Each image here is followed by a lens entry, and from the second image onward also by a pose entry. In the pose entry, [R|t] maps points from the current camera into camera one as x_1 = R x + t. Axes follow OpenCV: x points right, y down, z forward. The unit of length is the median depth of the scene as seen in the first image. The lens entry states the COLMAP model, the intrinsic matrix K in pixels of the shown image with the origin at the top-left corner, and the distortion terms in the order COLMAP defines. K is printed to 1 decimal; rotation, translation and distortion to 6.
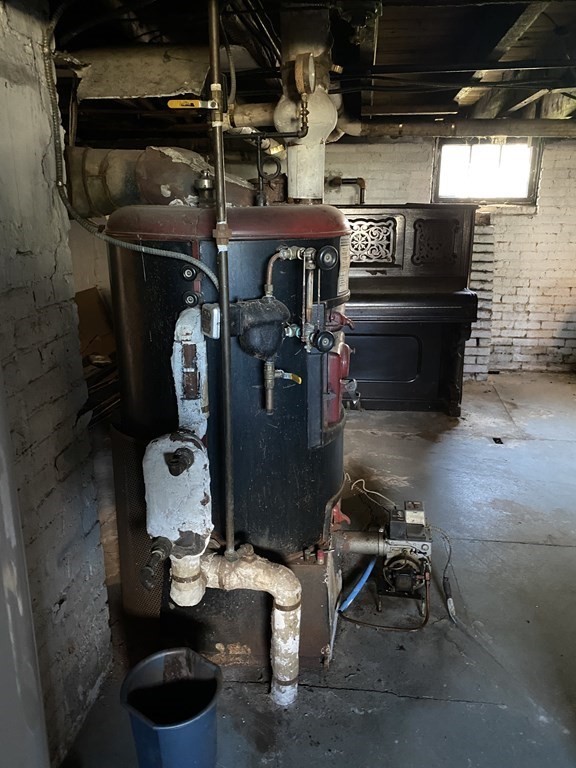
lens RADIAL K [[582.1, 0, 282.4], [0, 582.1, 380.2], [0, 0, 1]] dist [0.018597, -0.022911]
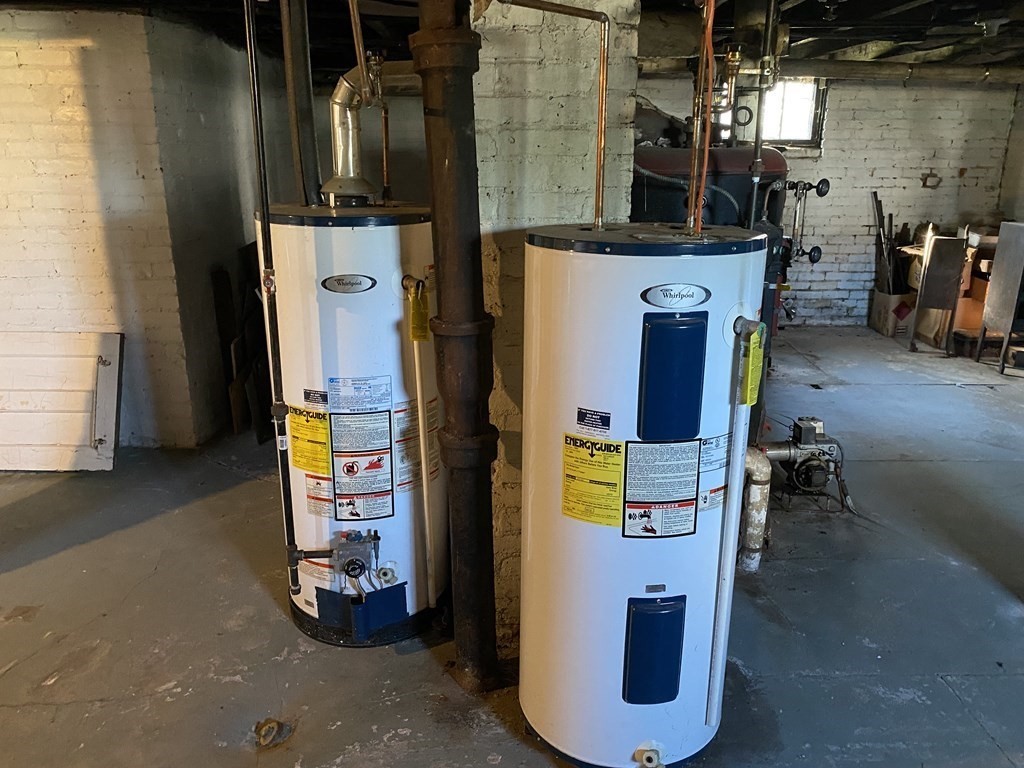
lens RADIAL K [[776.1, 0, 519.3], [0, 776.1, 389.3], [0, 0, 1]] dist [0.018597, -0.022911]
pose [[0.988523, -0.037977, 0.146216, -0.297999], [0.036135, 0.999231, 0.015237, 0.064567], [-0.146682, -0.009778, 0.989135, -0.213446]]
